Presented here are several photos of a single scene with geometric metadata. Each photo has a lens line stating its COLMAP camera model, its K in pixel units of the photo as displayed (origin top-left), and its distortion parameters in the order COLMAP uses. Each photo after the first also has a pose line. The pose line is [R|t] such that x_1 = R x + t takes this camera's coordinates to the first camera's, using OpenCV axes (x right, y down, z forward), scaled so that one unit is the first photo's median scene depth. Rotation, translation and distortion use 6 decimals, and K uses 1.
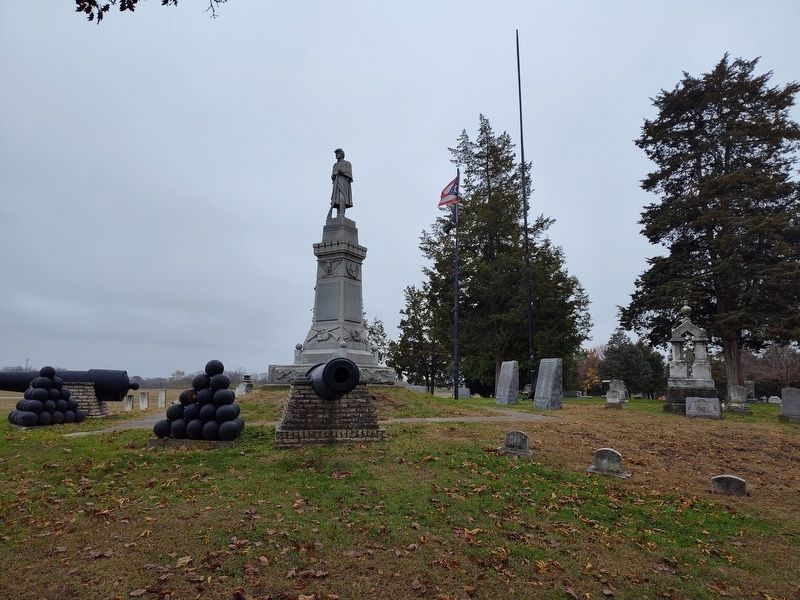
lens RADIAL K [[543.8, 0, 400.0], [0, 543.8, 300.0], [0, 0, 1]] dist [0.083980, -0.076751]
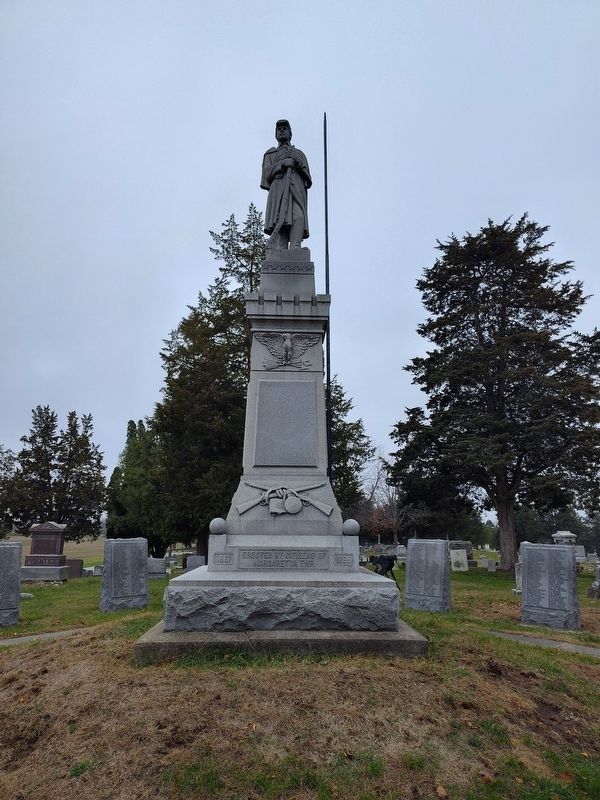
lens RADIAL K [[543.8, 0, 306.7], [0, 543.8, 405.1], [0, 0, 1]] dist [0.083980, -0.076751]
pose [[0.837530, 0.120229, 0.532999, -0.193103], [-0.088354, 0.992453, -0.085033, 0.012898], [-0.539200, 0.024125, 0.841832, 0.333313]]
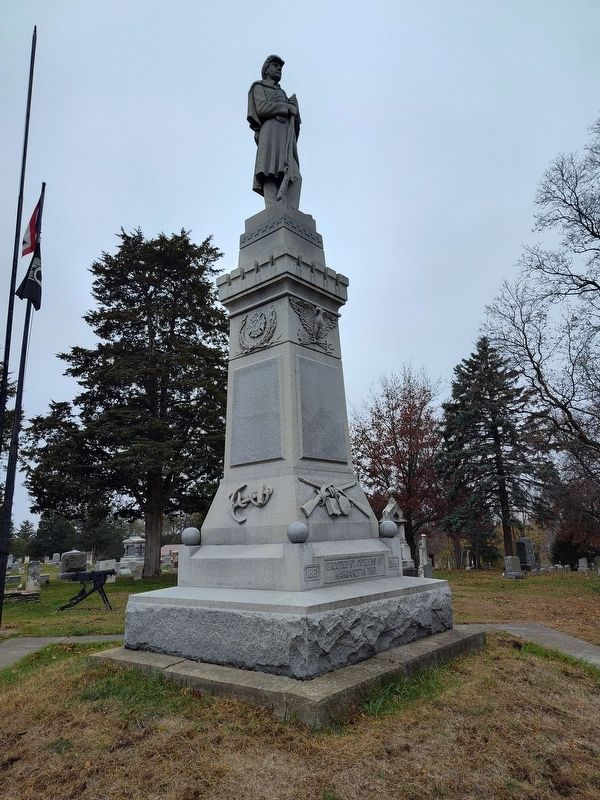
lens RADIAL K [[543.8, 0, 306.7], [0, 543.8, 405.1], [0, 0, 1]] dist [0.083980, -0.076751]
pose [[0.177815, 0.207030, 0.962040, -0.272199], [-0.119130, 0.974958, -0.187791, 0.038680], [-0.976826, -0.081216, 0.198026, 0.505399]]
